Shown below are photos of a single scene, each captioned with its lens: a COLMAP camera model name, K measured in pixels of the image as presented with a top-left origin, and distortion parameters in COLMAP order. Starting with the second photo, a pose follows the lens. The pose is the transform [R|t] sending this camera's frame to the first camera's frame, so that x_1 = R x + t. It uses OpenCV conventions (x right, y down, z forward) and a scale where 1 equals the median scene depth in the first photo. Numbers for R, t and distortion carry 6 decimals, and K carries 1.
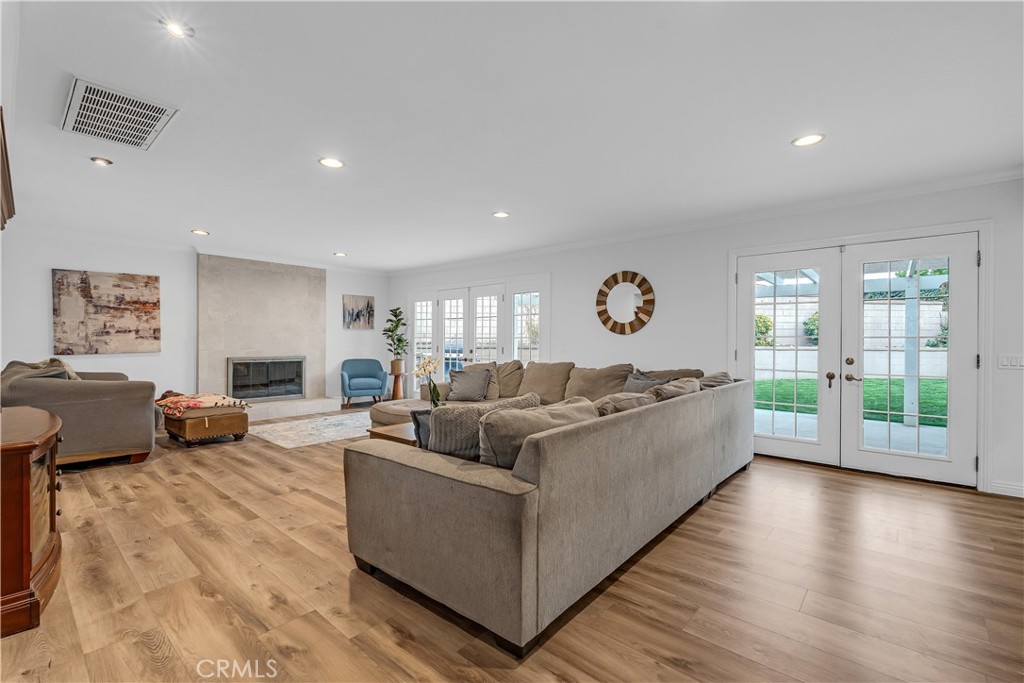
lens RADIAL K [[451.5, 0, 512.4], [0, 451.5, 340.4], [0, 0, 1]] dist [-0.004035, 0.000396]
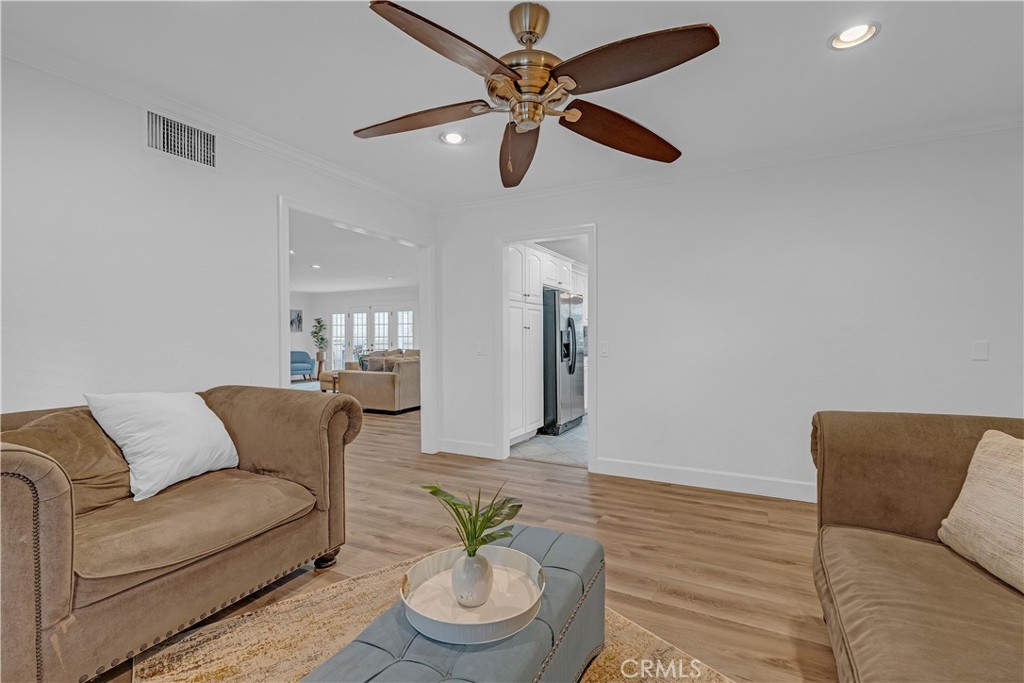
lens RADIAL K [[451.5, 0, 545.8], [0, 451.5, 336.7], [0, 0, 1]] dist [-0.004035, 0.000396]
pose [[0.954784, -0.007246, 0.297213, 0.033530], [0.008078, 0.999966, -0.001573, 0.001185], [-0.297192, 0.003903, 0.954810, -0.979438]]
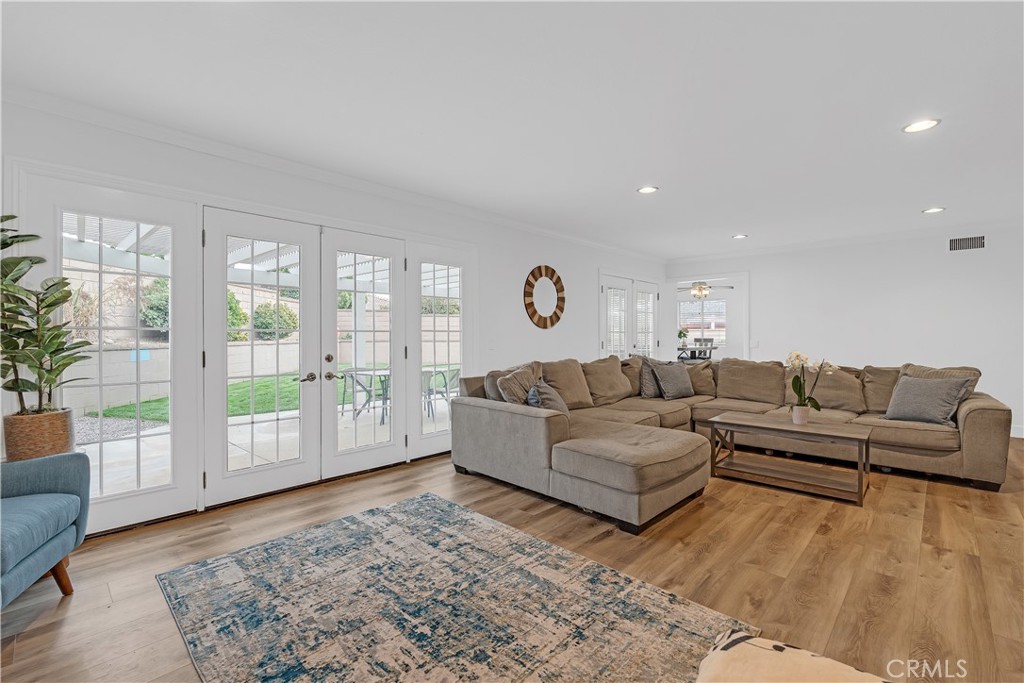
lens RADIAL K [[451.5, 0, 514.3], [0, 451.5, 337.1], [0, 0, 1]] dist [-0.004035, 0.000396]
pose [[0.034923, -0.008965, 0.999350, -0.696724], [0.000454, 0.999960, 0.008954, -0.003465], [-0.999390, 0.000141, 0.034926, 0.948722]]
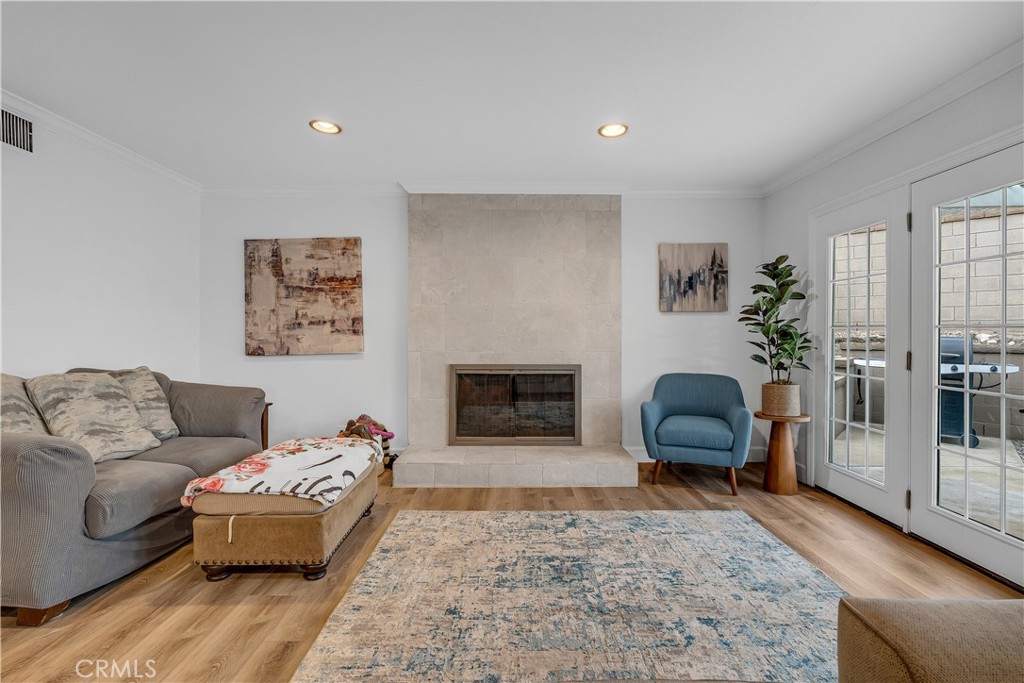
lens RADIAL K [[451.5, 0, 516.9], [0, 451.5, 337.3], [0, 0, 1]] dist [-0.004035, 0.000396]
pose [[0.671053, 0.001794, -0.741407, -0.149863], [0.002177, 0.999988, 0.004390, -0.000023], [0.741406, -0.004560, 0.671041, 0.742457]]
